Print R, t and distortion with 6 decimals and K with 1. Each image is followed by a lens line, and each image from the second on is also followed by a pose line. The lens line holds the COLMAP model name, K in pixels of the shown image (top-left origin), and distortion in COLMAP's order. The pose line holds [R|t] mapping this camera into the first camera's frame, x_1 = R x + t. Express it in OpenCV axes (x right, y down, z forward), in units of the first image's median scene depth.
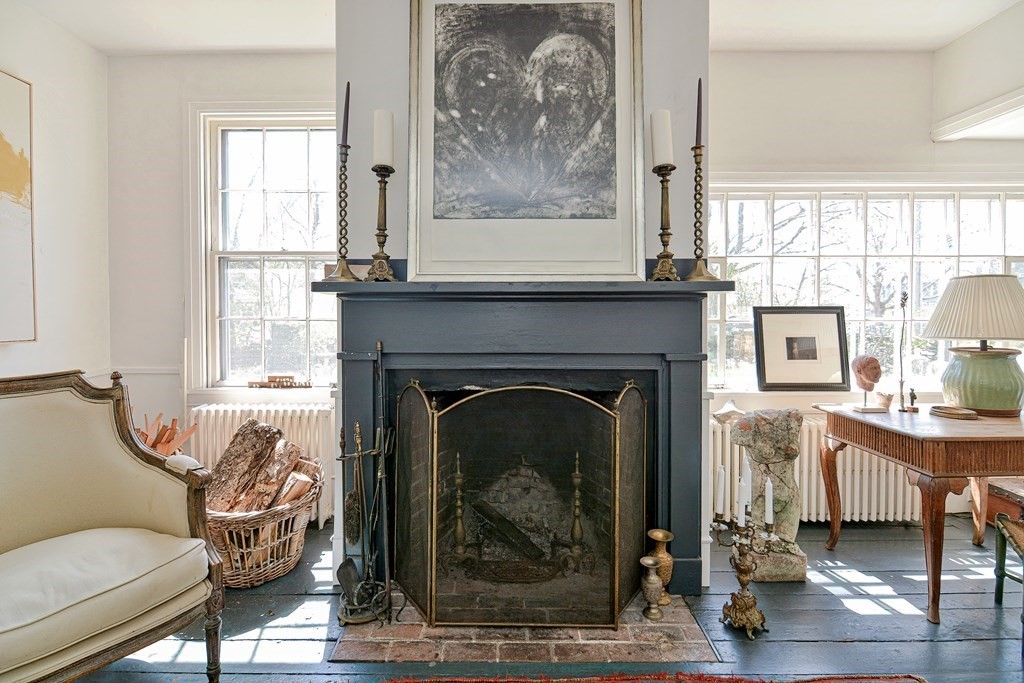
lens RADIAL K [[497.4, 0, 514.7], [0, 497.4, 310.2], [0, 0, 1]] dist [-0.004578, -0.001482]
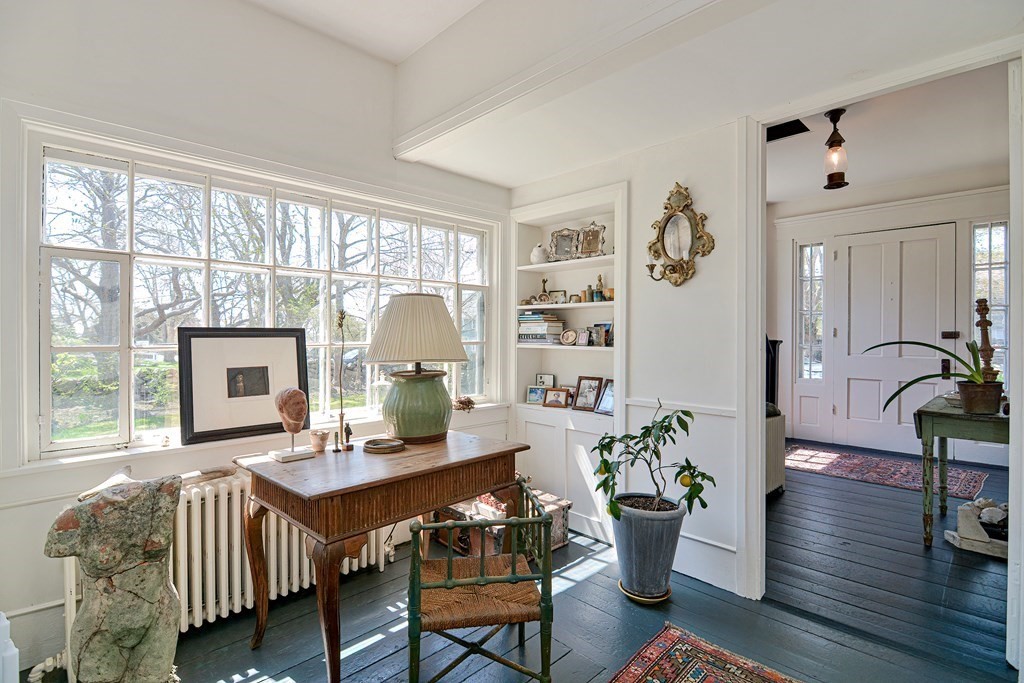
lens RADIAL K [[497.4, 0, 506.1], [0, 497.4, 335.1], [0, 0, 1]] dist [-0.004578, -0.001482]
pose [[0.714780, 0.001224, 0.699348, 0.394977], [0.008025, 0.999918, -0.009952, 0.017901], [-0.699303, 0.012726, 0.714712, 0.195315]]
